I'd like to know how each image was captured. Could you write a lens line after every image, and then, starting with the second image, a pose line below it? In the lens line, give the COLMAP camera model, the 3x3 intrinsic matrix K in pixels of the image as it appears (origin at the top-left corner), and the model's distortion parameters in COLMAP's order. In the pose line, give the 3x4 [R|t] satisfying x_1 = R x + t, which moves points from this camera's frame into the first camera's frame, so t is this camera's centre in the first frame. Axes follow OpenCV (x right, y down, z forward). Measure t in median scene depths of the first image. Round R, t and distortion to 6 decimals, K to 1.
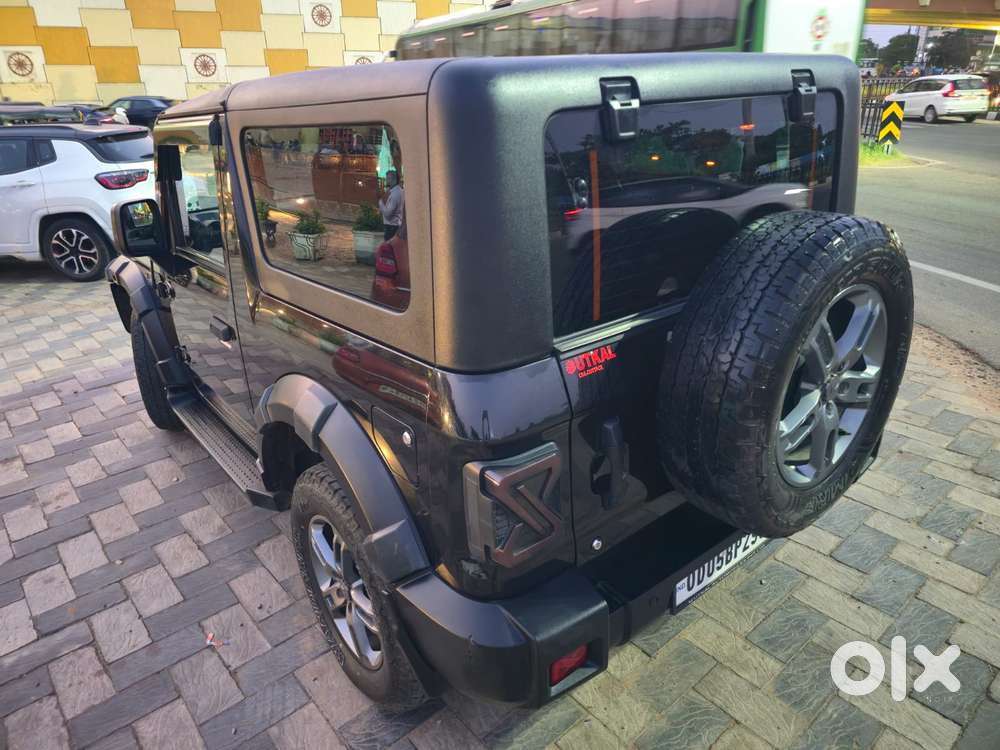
lens RADIAL K [[657.3, 0, 503.7], [0, 657.3, 369.6], [0, 0, 1]] dist [0.055962, -0.048026]
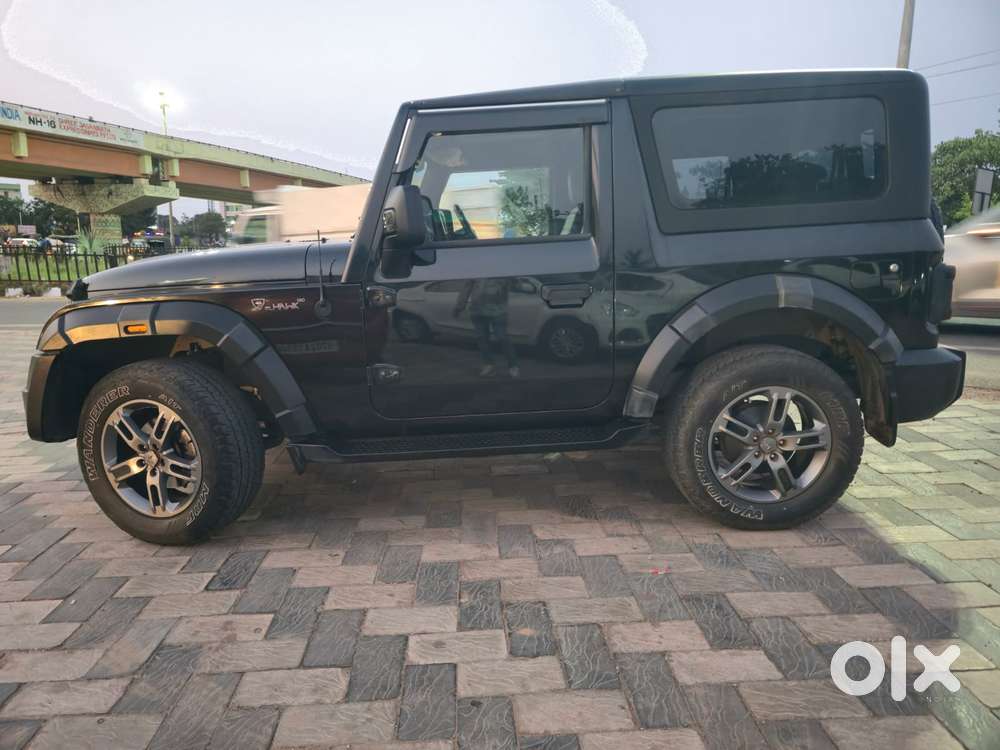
lens RADIAL K [[657.5, 0, 500.0], [0, 657.5, 375.0], [0, 0, 1]] dist [0.055761, -0.048279]
pose [[0.615600, -0.130930, 0.777106, -1.357432], [0.302966, 0.949637, -0.080001, 0.119979], [-0.727494, 0.284686, 0.624264, 0.444718]]
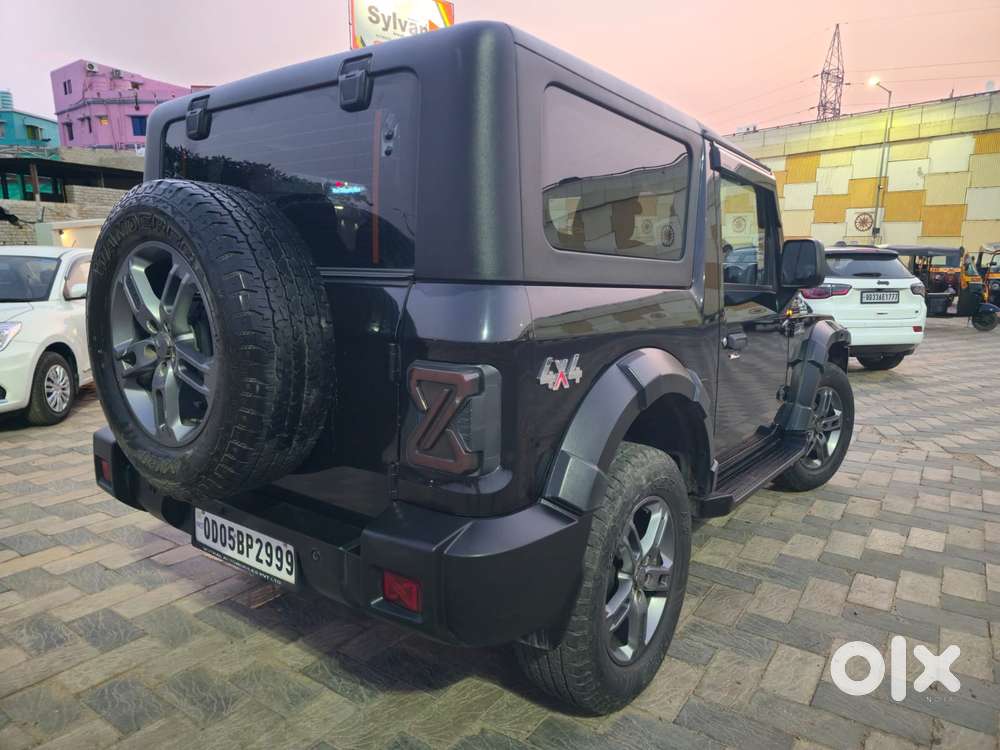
lens RADIAL K [[657.5, 0, 500.0], [0, 657.5, 375.0], [0, 0, 1]] dist [0.055761, -0.048279]
pose [[0.251568, 0.192757, -0.948450, 1.056999], [-0.392932, 0.915911, 0.081922, -0.145081], [0.884488, 0.352067, 0.306154, 0.762046]]
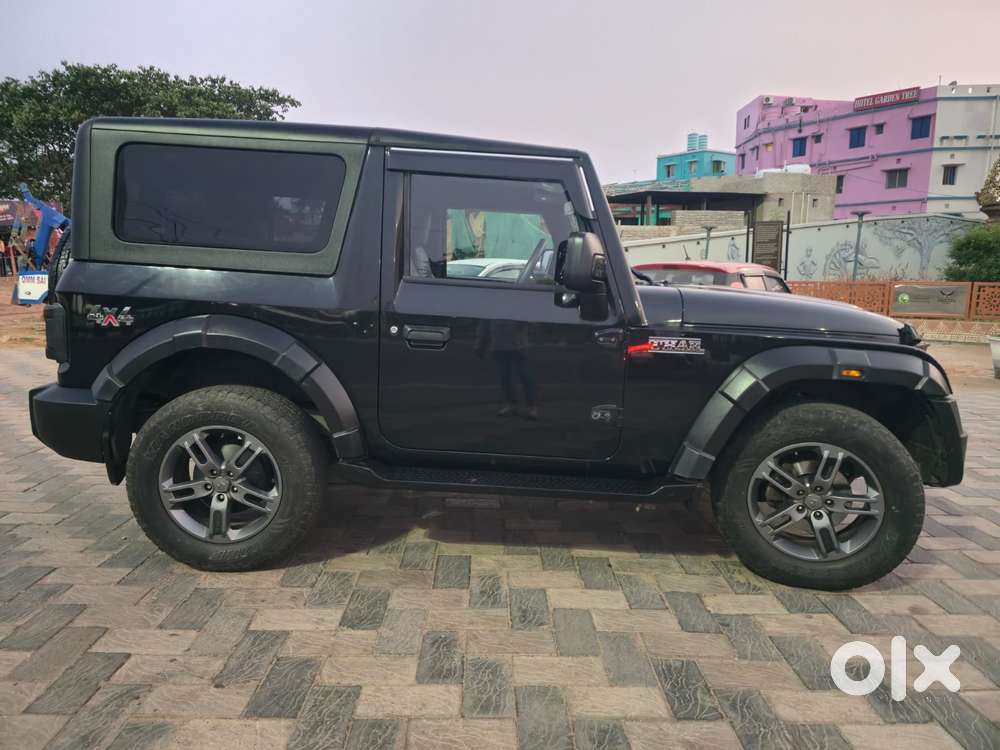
lens RADIAL K [[657.5, 0, 500.0], [0, 657.5, 375.0], [0, 0, 1]] dist [0.055761, -0.048279]
pose [[-0.630900, 0.138987, -0.763314, 0.899944], [-0.306784, 0.858958, 0.409968, -0.684868], [0.712635, 0.492822, -0.499278, 2.077345]]
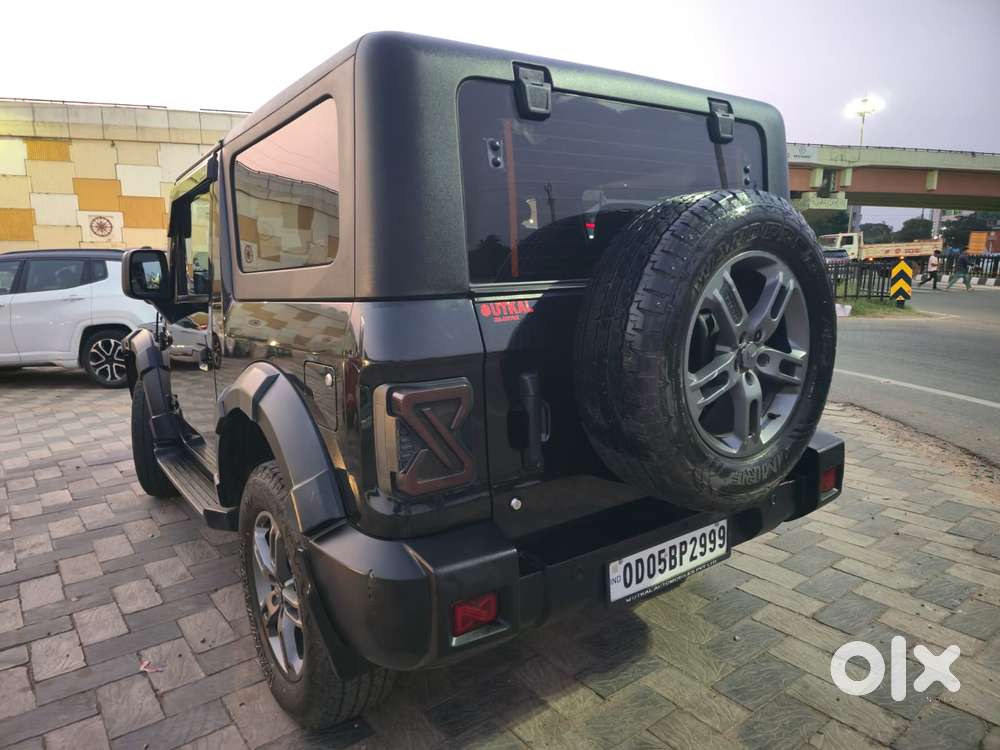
lens RADIAL K [[657.5, 0, 500.0], [0, 657.5, 375.0], [0, 0, 1]] dist [0.055761, -0.048279]
pose [[0.998268, 0.023331, -0.054015, 0.108942], [-0.035184, 0.972514, -0.230171, 0.200243], [0.047160, 0.231672, 0.971650, -0.002042]]
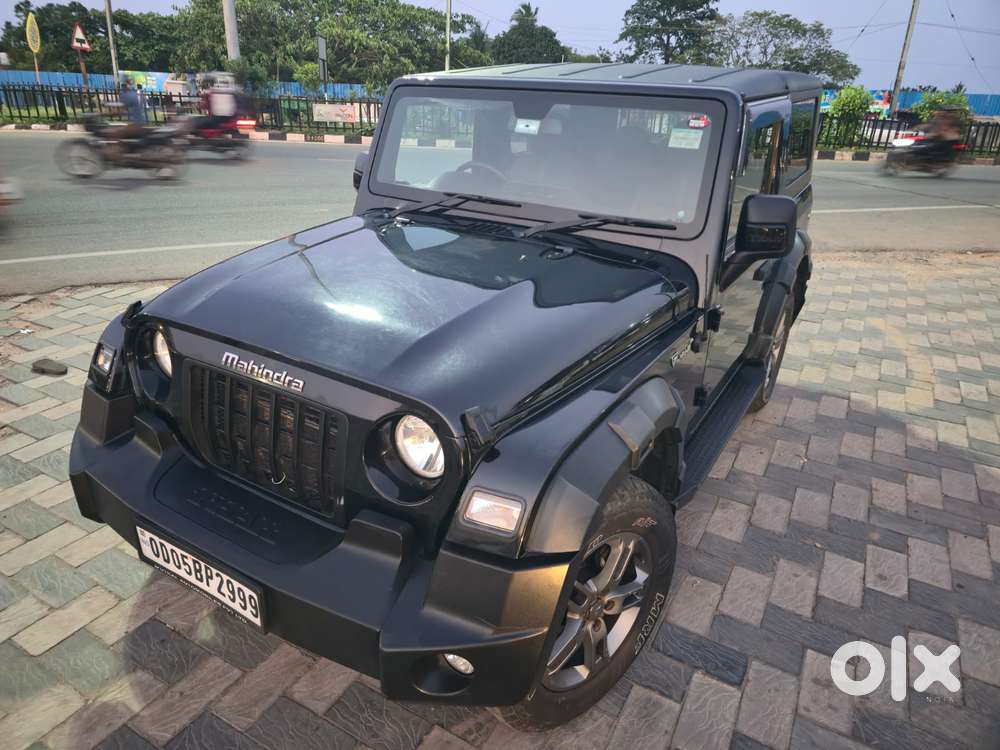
lens RADIAL K [[657.5, 0, 500.0], [0, 657.5, 375.0], [0, 0, 1]] dist [0.055761, -0.048279]
pose [[-0.337742, -0.361783, 0.868932, -1.415463], [0.347000, 0.810295, 0.472243, -0.669728], [-0.874941, 0.461016, -0.148132, 1.715462]]
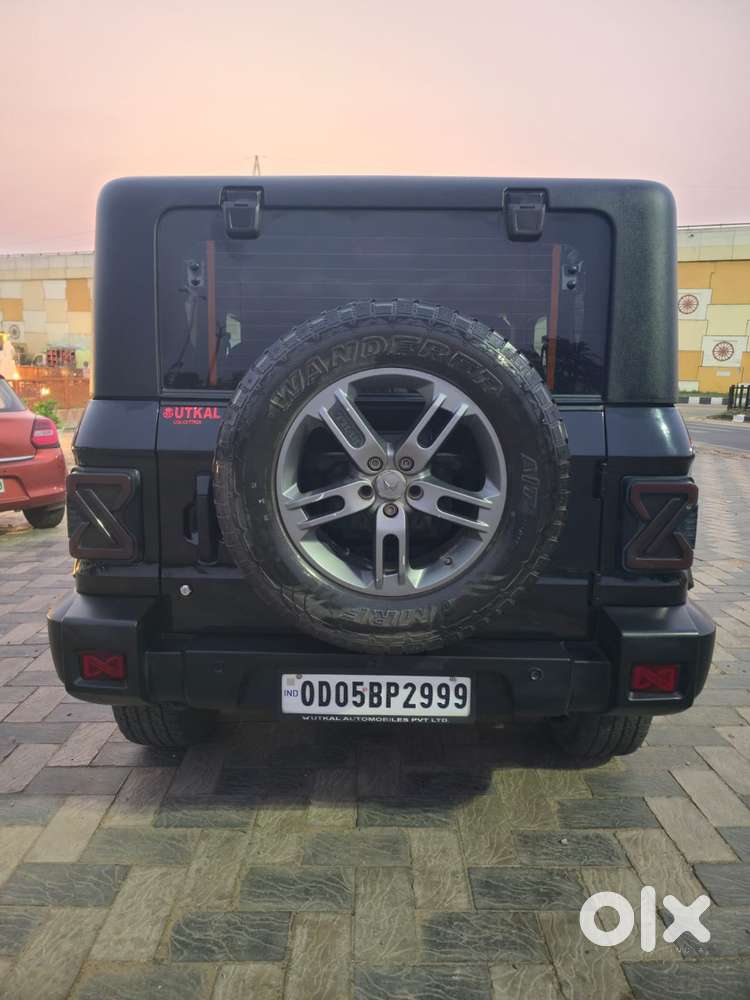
lens RADIAL K [[657.5, 0, 377.4], [0, 657.5, 496.8], [0, 0, 1]] dist [0.055761, -0.048279]
pose [[0.767205, 0.154833, -0.622433, 0.685058], [-0.288200, 0.950163, -0.118875, 0.102827], [0.573007, 0.270587, 0.773593, 0.191955]]
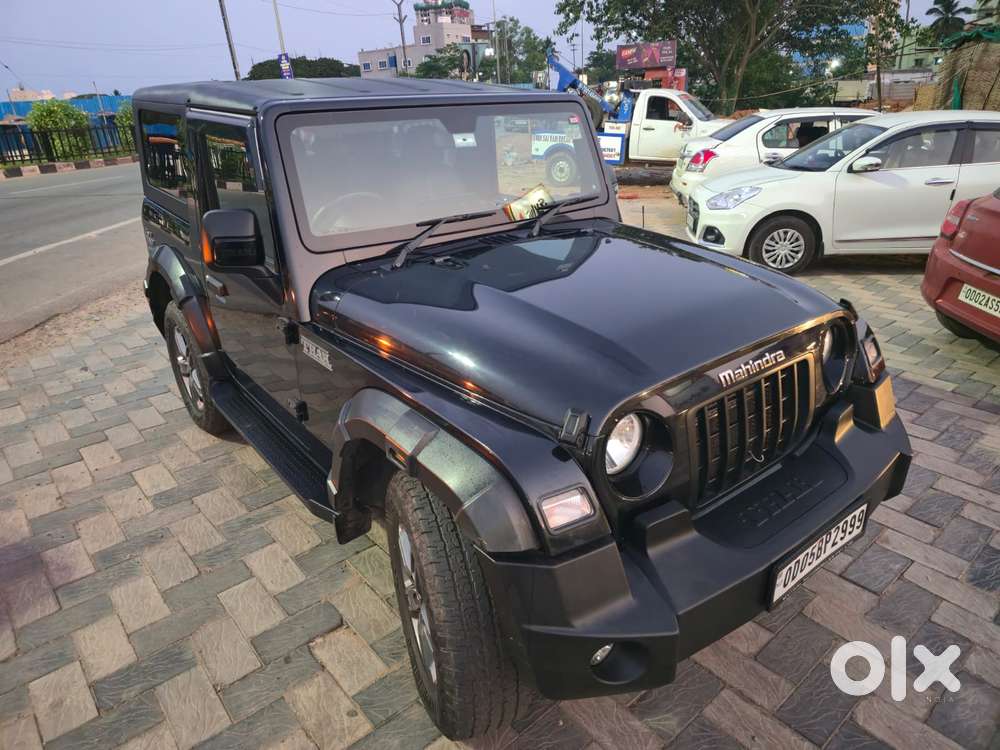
lens RADIAL K [[657.3, 0, 503.7], [0, 657.3, 369.6], [0, 0, 1]] dist [0.055962, -0.048026]
pose [[-0.998156, 0.057147, 0.020450, -0.410253], [0.054484, 0.695138, 0.716809, -0.995743], [0.026748, 0.716601, -0.696970, 2.378212]]
